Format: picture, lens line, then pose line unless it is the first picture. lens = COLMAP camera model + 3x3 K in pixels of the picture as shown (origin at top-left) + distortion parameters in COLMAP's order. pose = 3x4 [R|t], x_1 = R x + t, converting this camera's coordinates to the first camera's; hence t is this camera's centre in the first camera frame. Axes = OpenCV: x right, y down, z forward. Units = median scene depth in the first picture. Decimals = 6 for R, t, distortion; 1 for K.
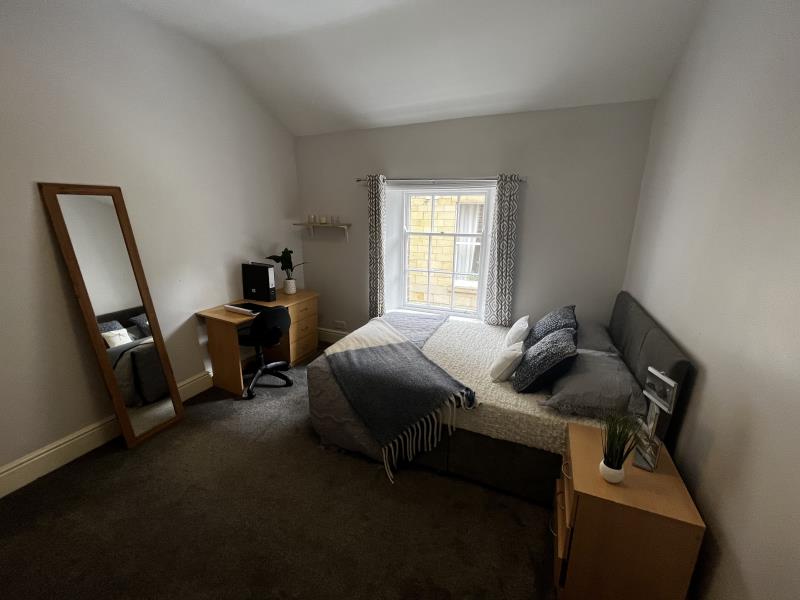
lens RADIAL K [[327.4, 0, 398.1], [0, 327.4, 299.1], [0, 0, 1]] dist [0.000209, -0.000831]
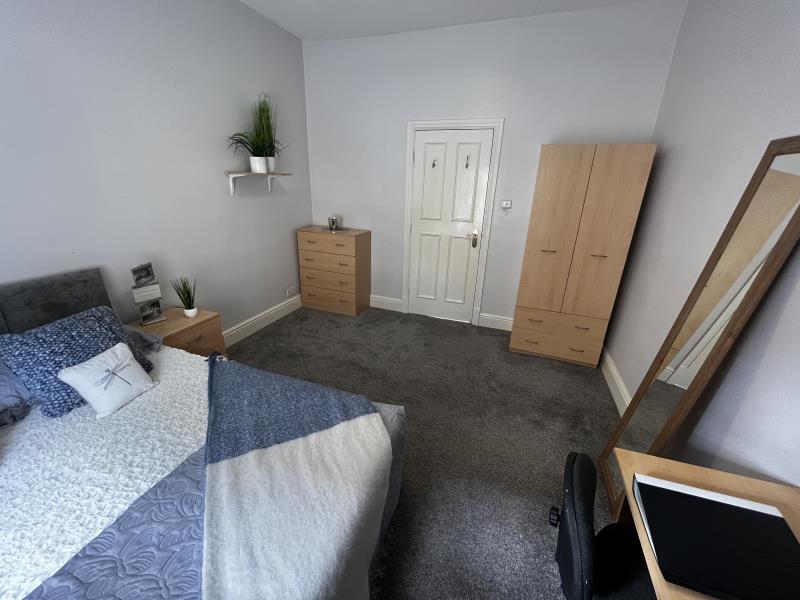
lens RADIAL K [[327.4, 0, 398.1], [0, 327.4, 299.1], [0, 0, 1]] dist [0.000209, -0.000831]
pose [[-0.997809, -0.019576, -0.063205, -0.244280], [-0.052879, 0.810104, 0.583897, -0.413081], [0.039772, 0.585959, -0.809364, 1.598514]]
